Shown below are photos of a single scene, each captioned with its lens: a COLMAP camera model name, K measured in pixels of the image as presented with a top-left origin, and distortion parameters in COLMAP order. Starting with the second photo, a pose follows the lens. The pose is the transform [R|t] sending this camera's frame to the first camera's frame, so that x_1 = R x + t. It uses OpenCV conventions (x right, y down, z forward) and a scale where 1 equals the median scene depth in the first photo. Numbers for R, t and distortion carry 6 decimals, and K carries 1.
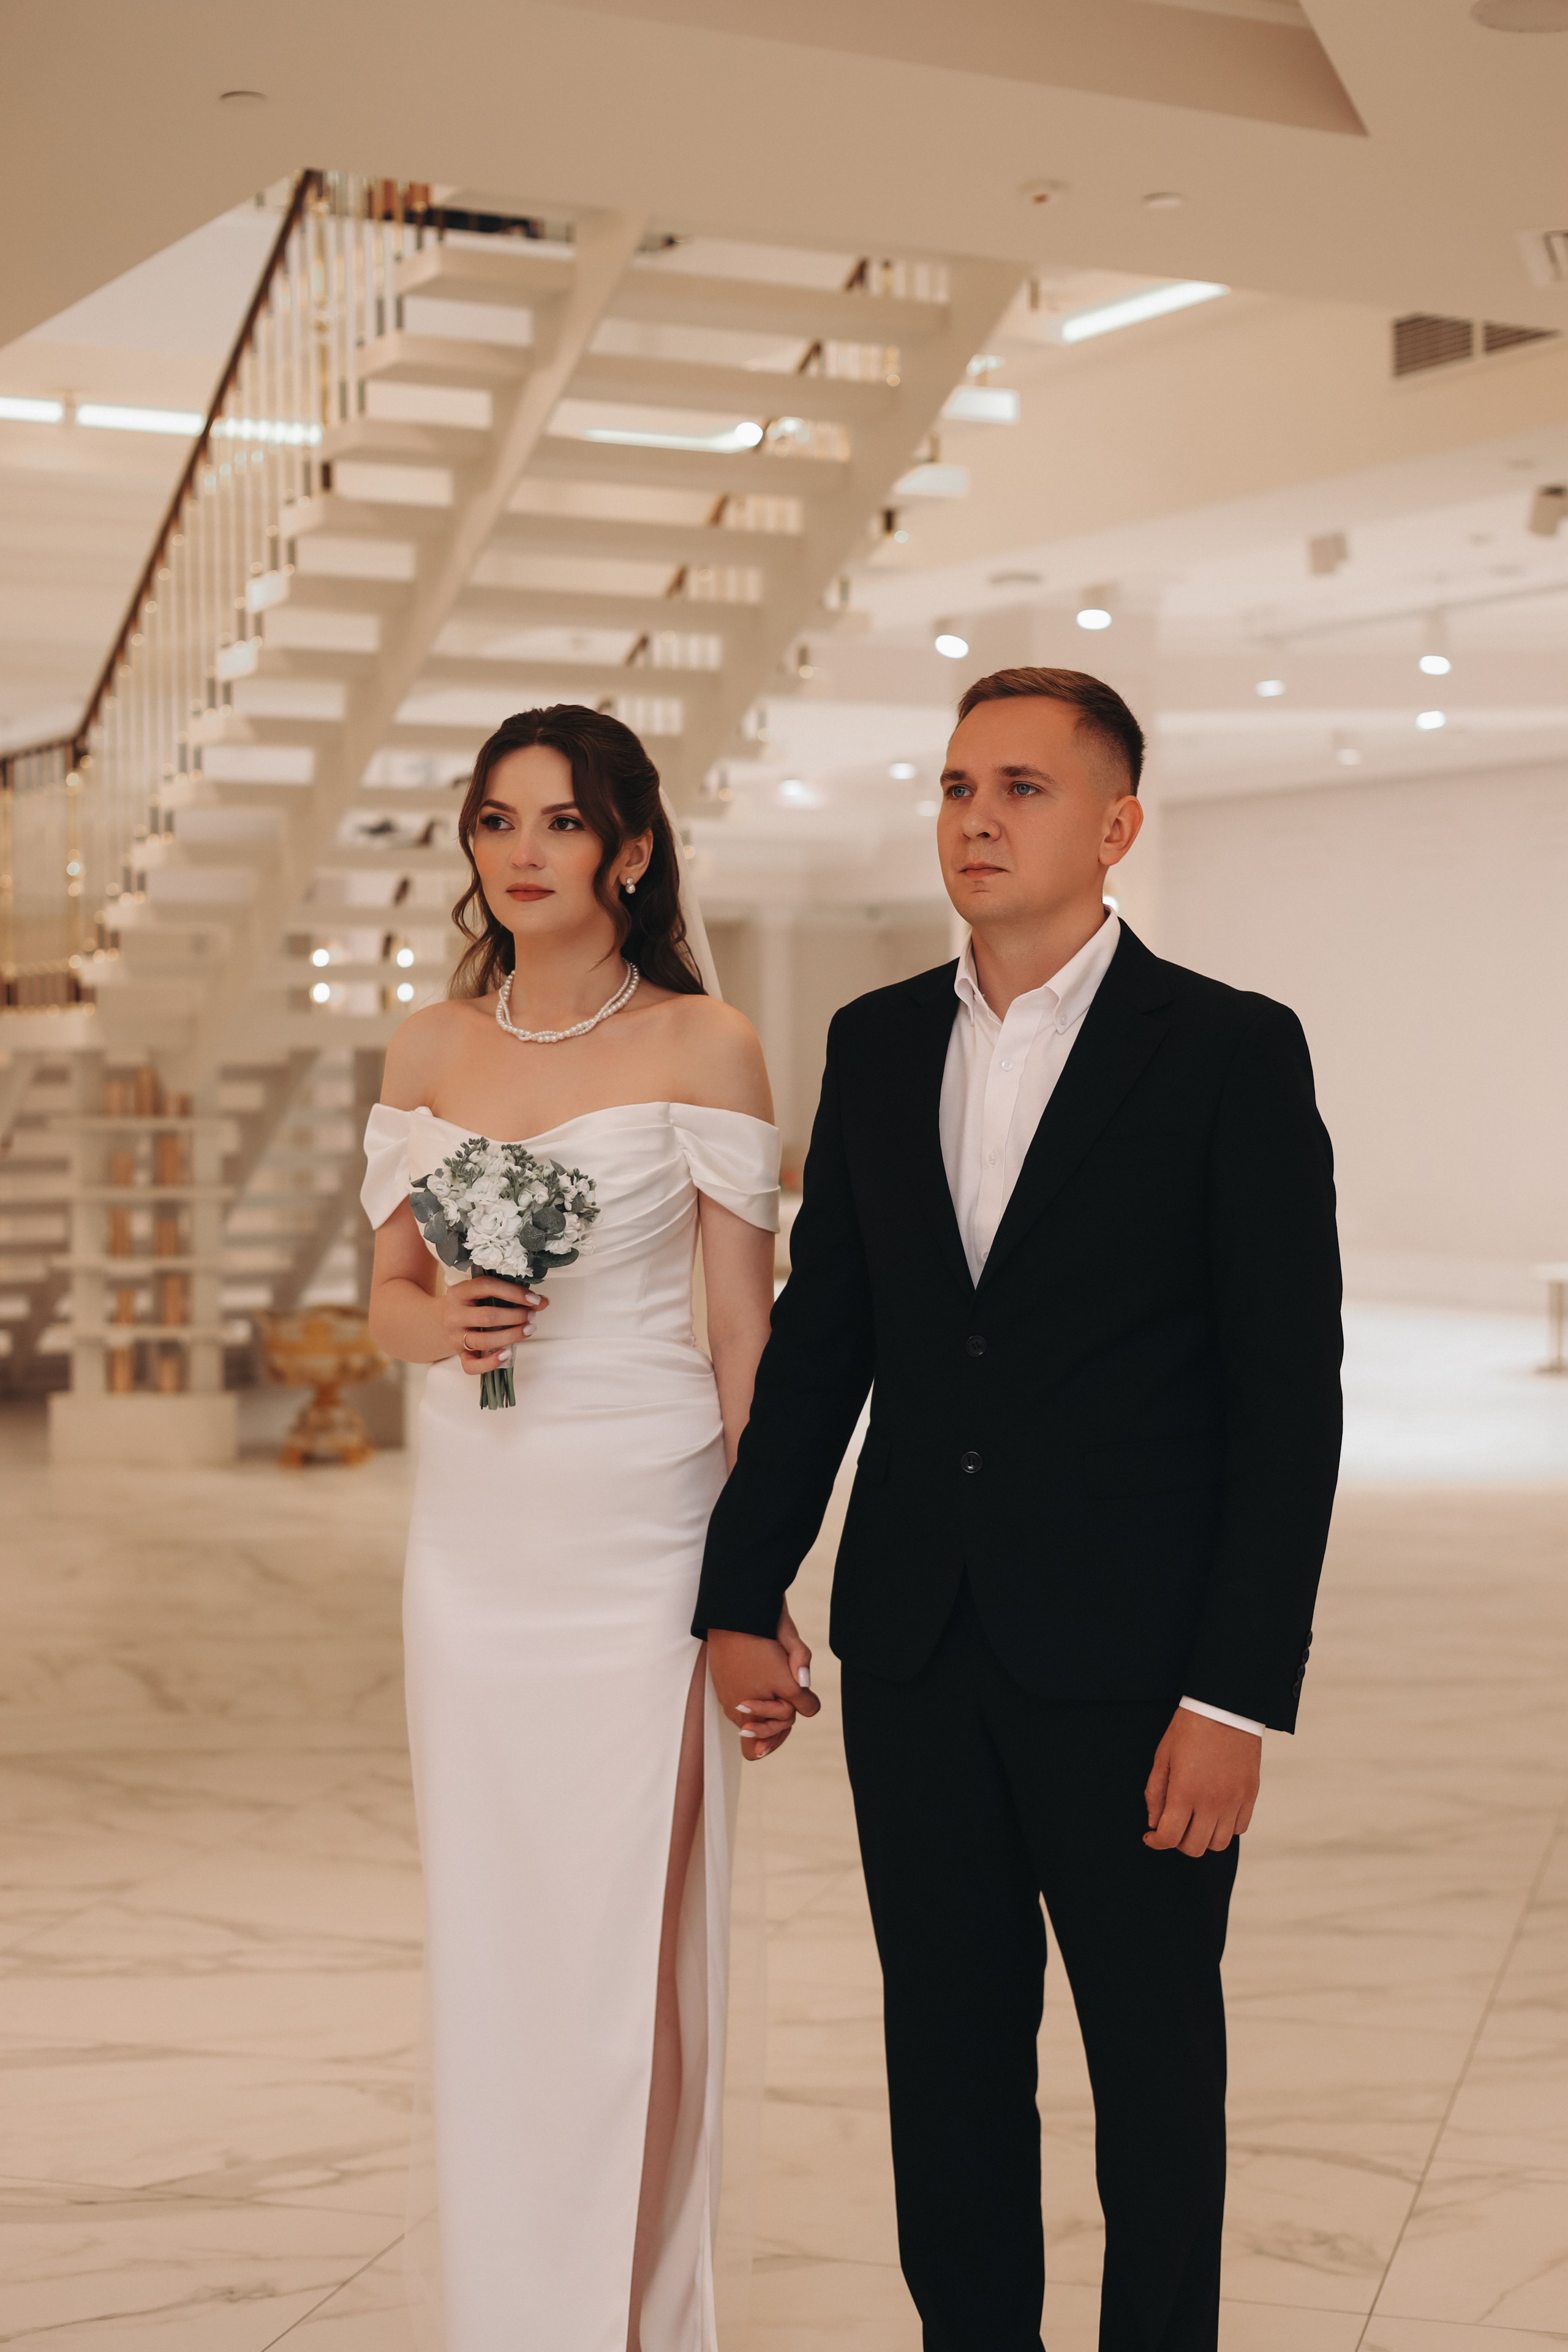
lens RADIAL K [[3416.0, 0, 784.0], [0, 3416.0, 1176.0], [0, 0, 1]] dist [-0.048089, 0.009957]
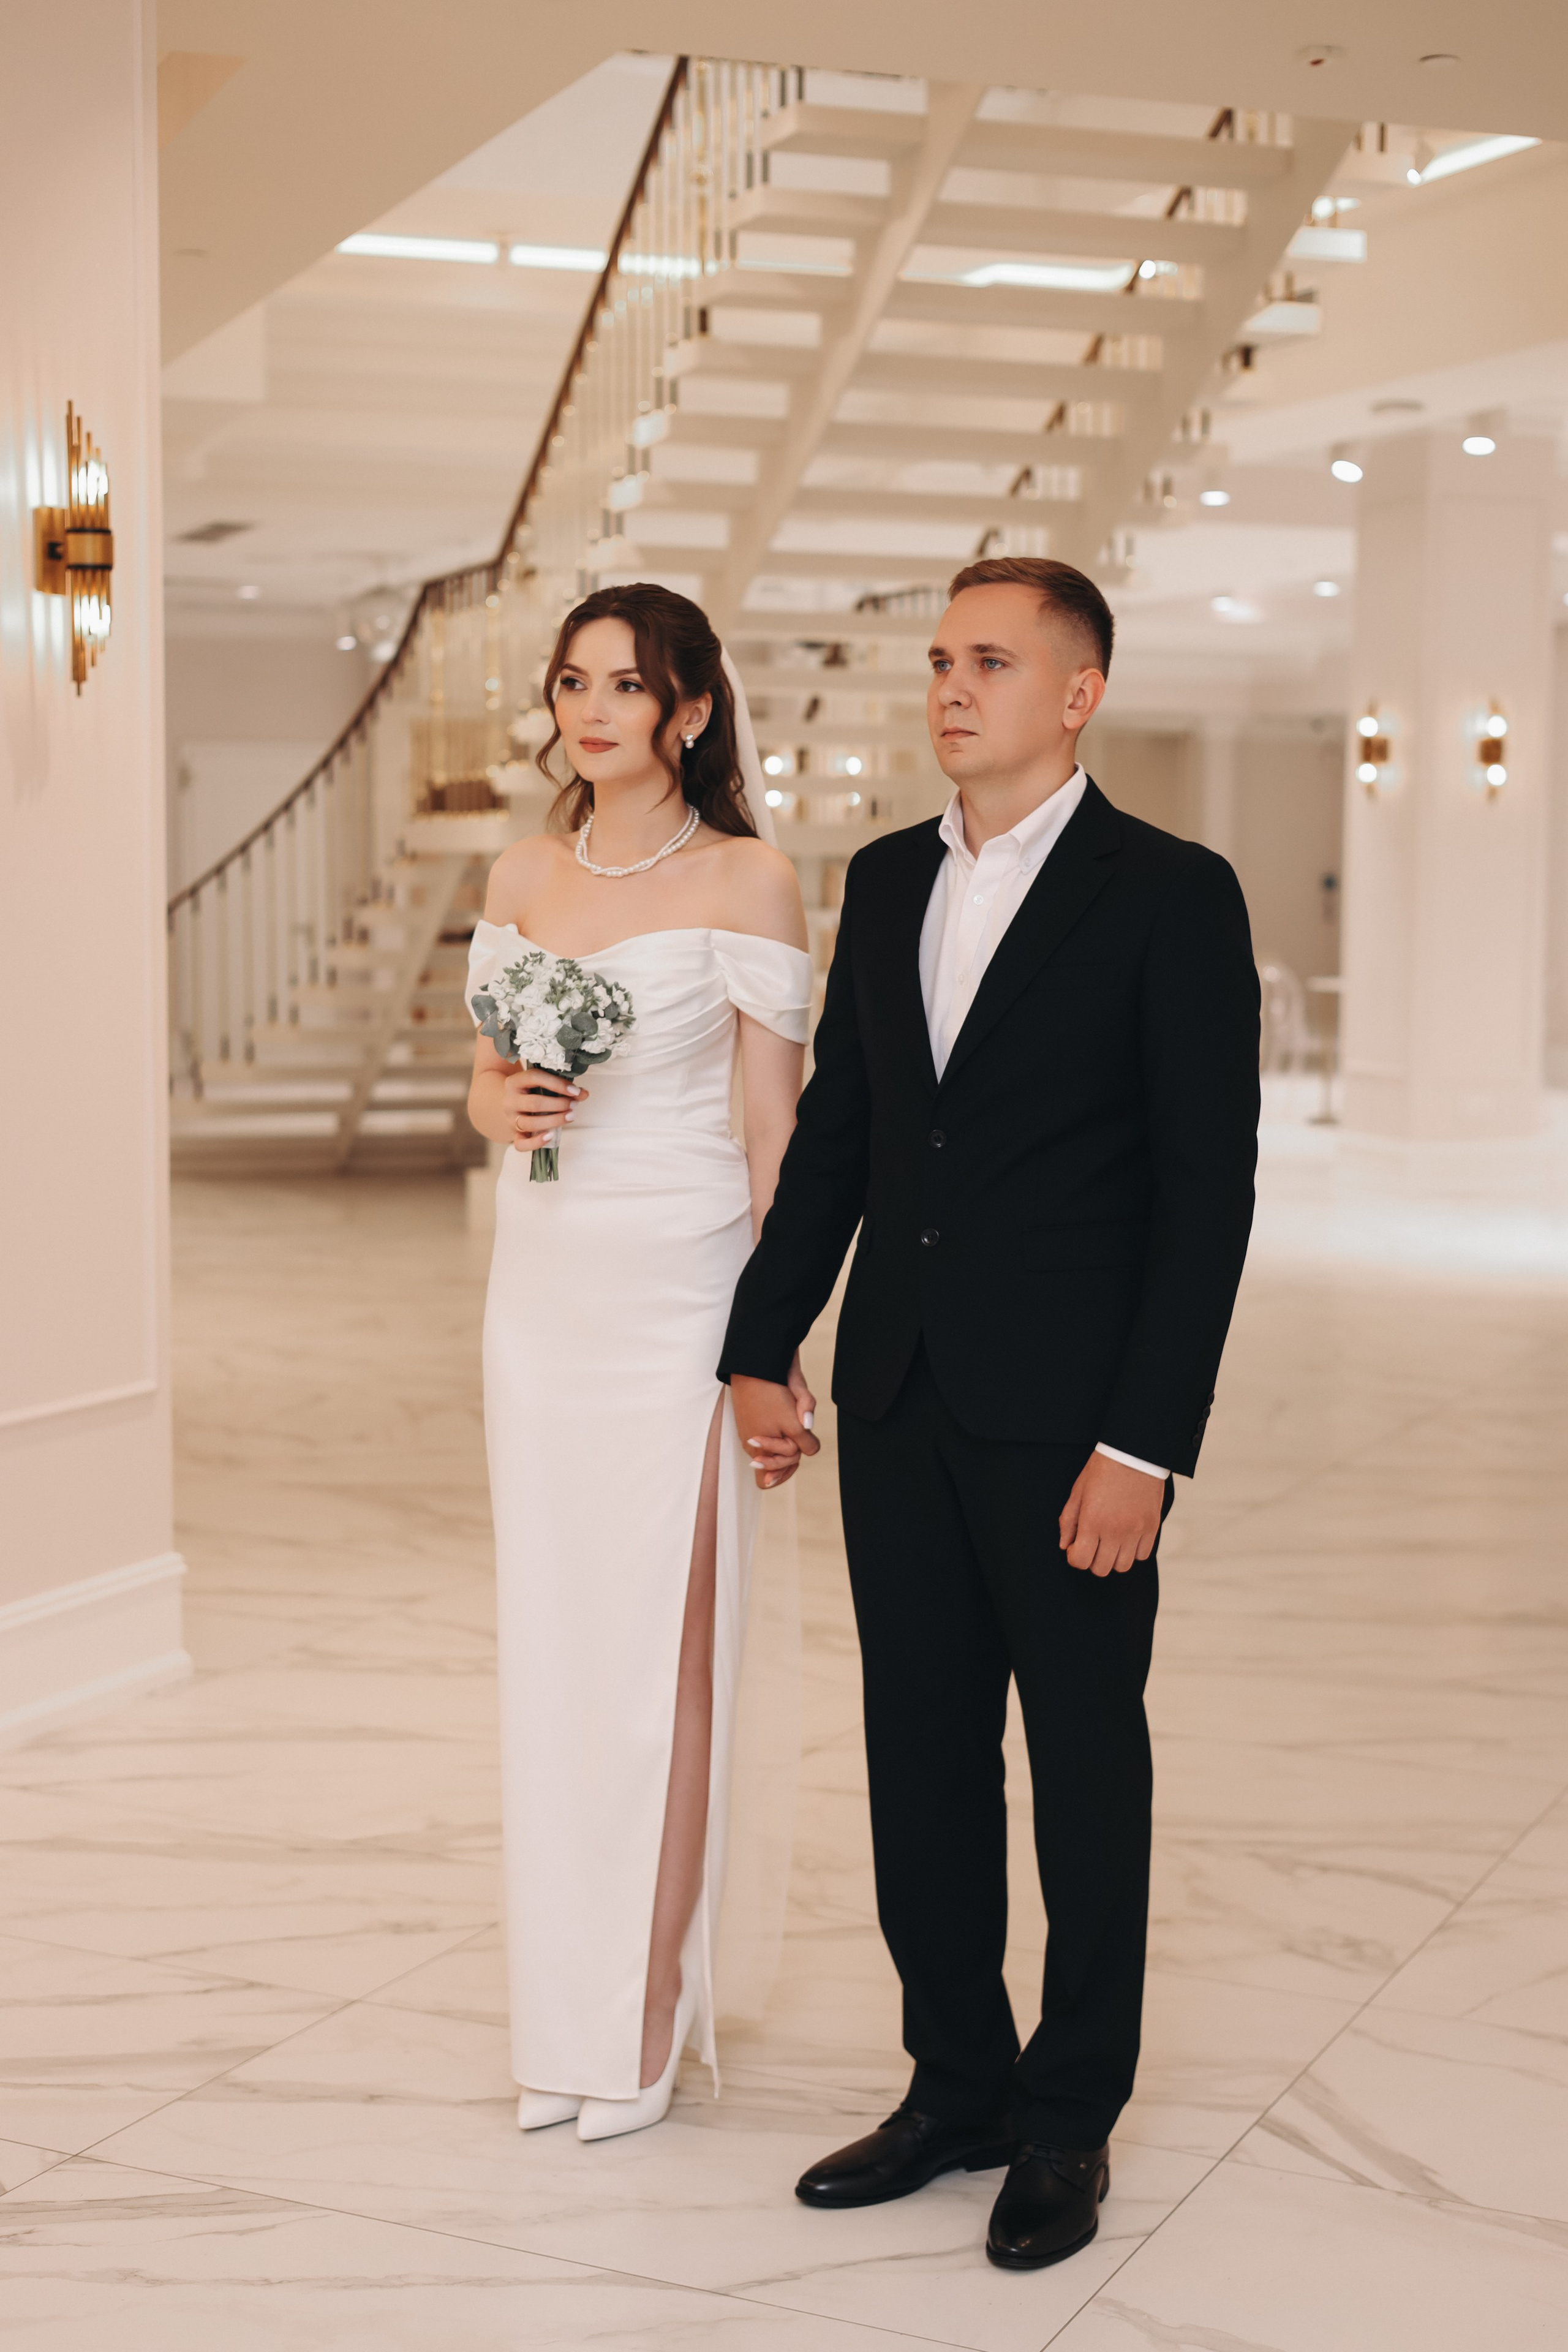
lens RADIAL K [[3301.4, 0, 784.0], [0, 3301.4, 1176.0], [0, 0, 1]] dist [0.004275, -0.189306]
pose [[0.988970, 0.027237, -0.145593, 0.118263], [-0.018253, 0.997866, 0.062689, -0.006224], [0.146990, -0.059340, 0.987356, -0.089142]]
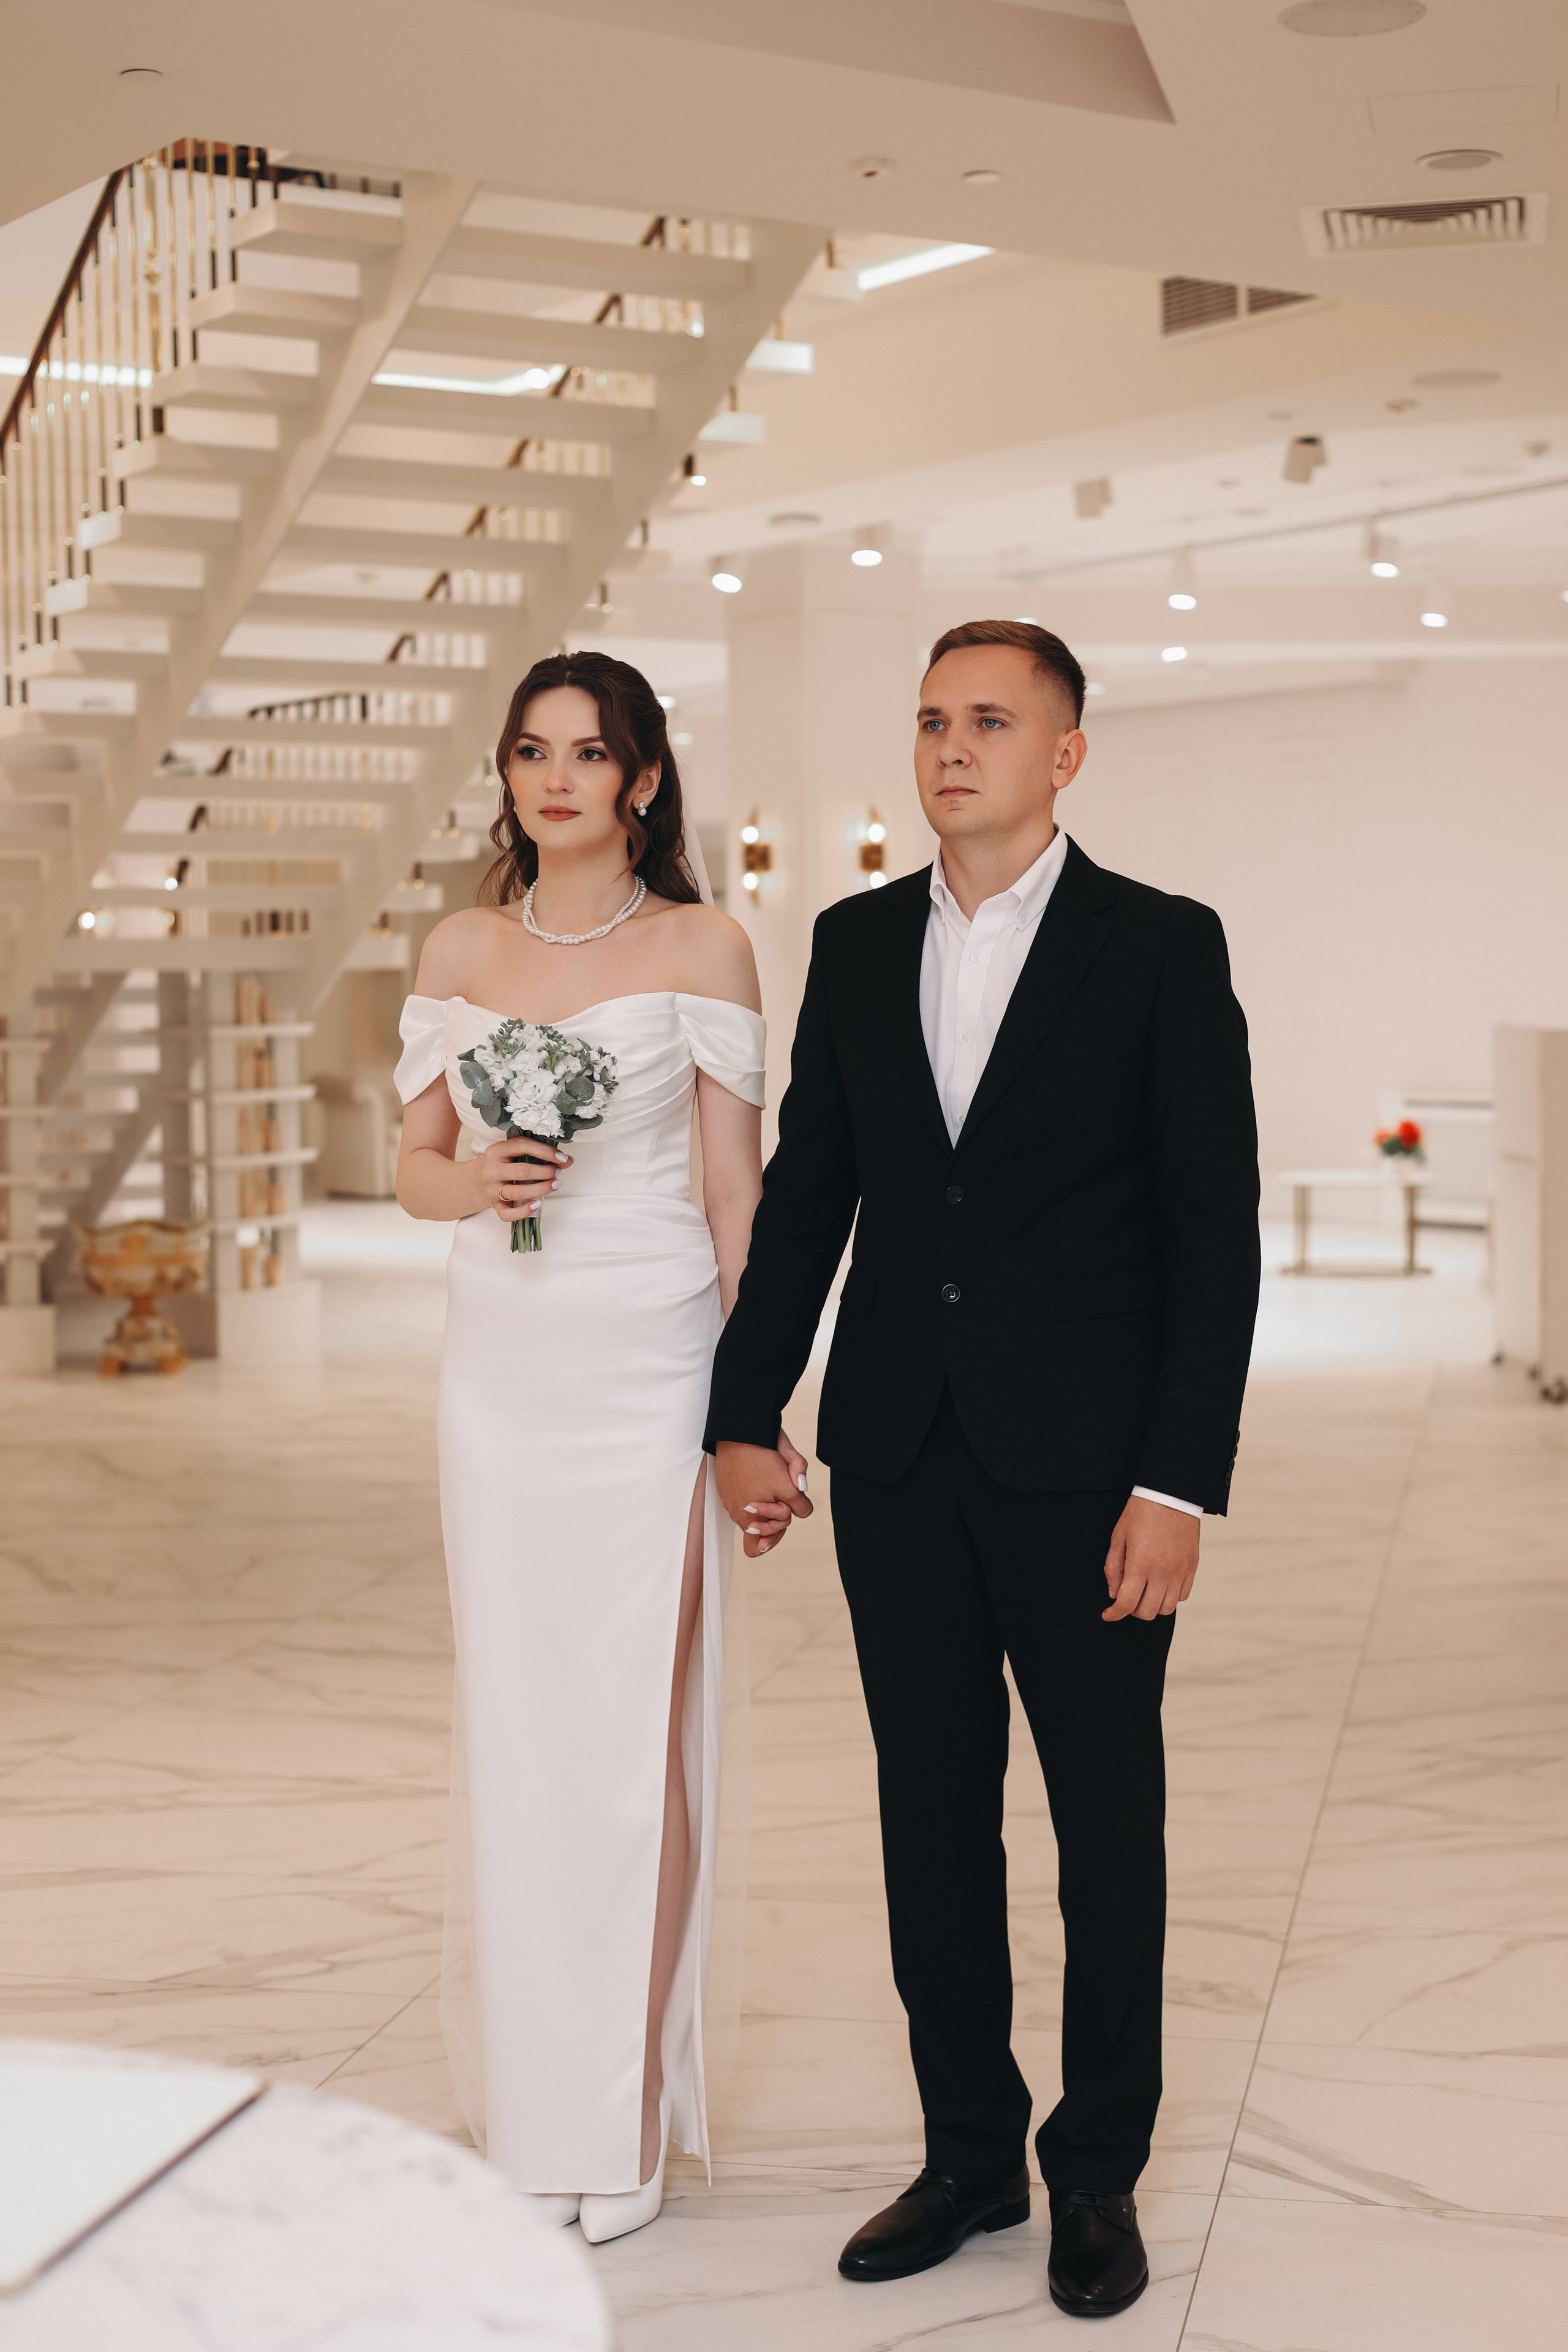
lens RADIAL K [[3374.2, 0, 808.7], [0, 3374.2, 1112.2], [0, 0, 1]] dist [-0.012166, -0.030400]
pose [[0.996102, -0.009843, 0.087662, -0.068291], [0.009572, 0.999948, 0.003510, 0.011755], [-0.087692, -0.002657, 0.996144, -0.113095]]
